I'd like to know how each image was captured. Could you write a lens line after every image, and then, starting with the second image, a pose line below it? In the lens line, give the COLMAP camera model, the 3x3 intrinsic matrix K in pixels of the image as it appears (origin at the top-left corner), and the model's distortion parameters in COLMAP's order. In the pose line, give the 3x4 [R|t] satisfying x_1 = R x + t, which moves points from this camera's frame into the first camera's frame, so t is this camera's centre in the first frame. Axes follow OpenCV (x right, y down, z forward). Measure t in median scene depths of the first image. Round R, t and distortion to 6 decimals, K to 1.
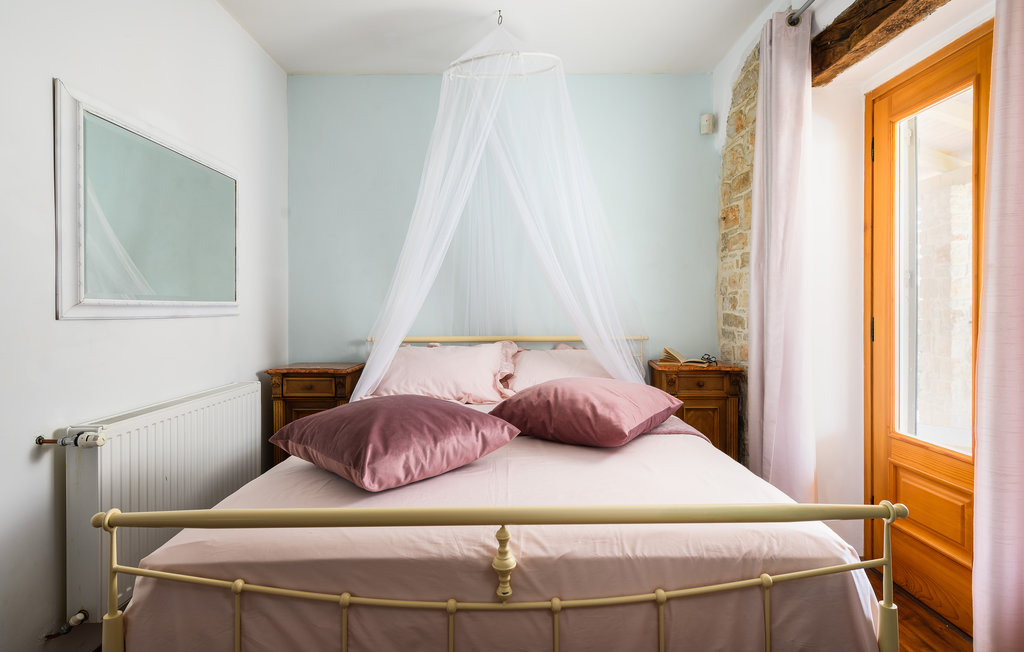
lens RADIAL K [[512.8, 0, 513.3], [0, 512.8, 313.1], [0, 0, 1]] dist [0.002520, 0.000318]
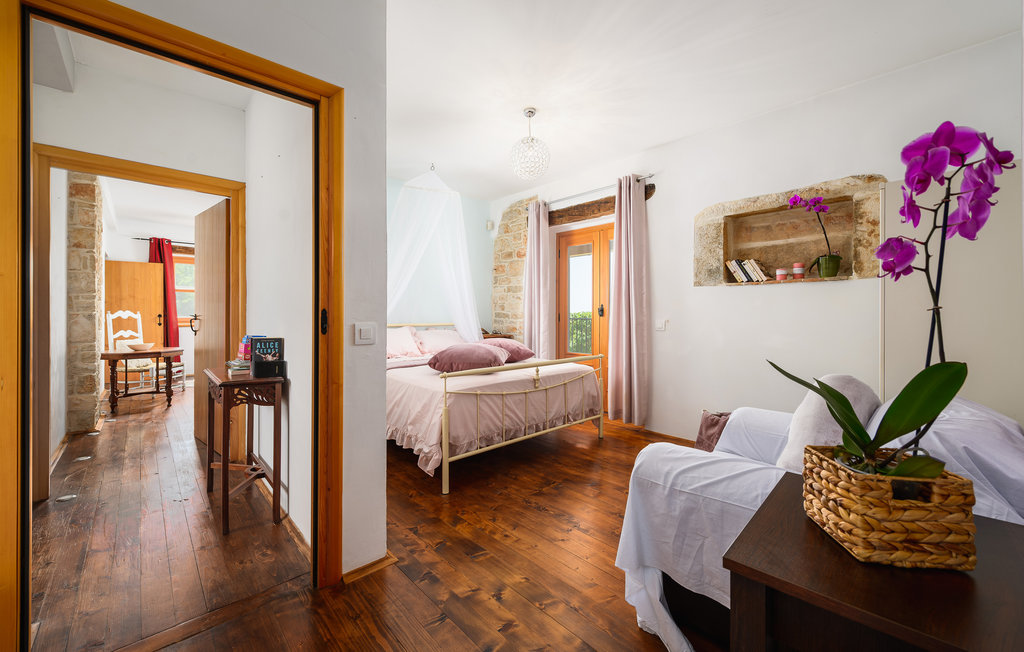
lens RADIAL K [[404.2, 0, 515.3], [0, 404.2, 312.9], [0, 0, 1]] dist [0.002384, -0.000279]
pose [[0.743057, 0.004677, 0.669212, -0.953147], [0.000539, 0.999971, -0.007587, 0.022448], [-0.669228, 0.005998, 0.743033, -0.479861]]
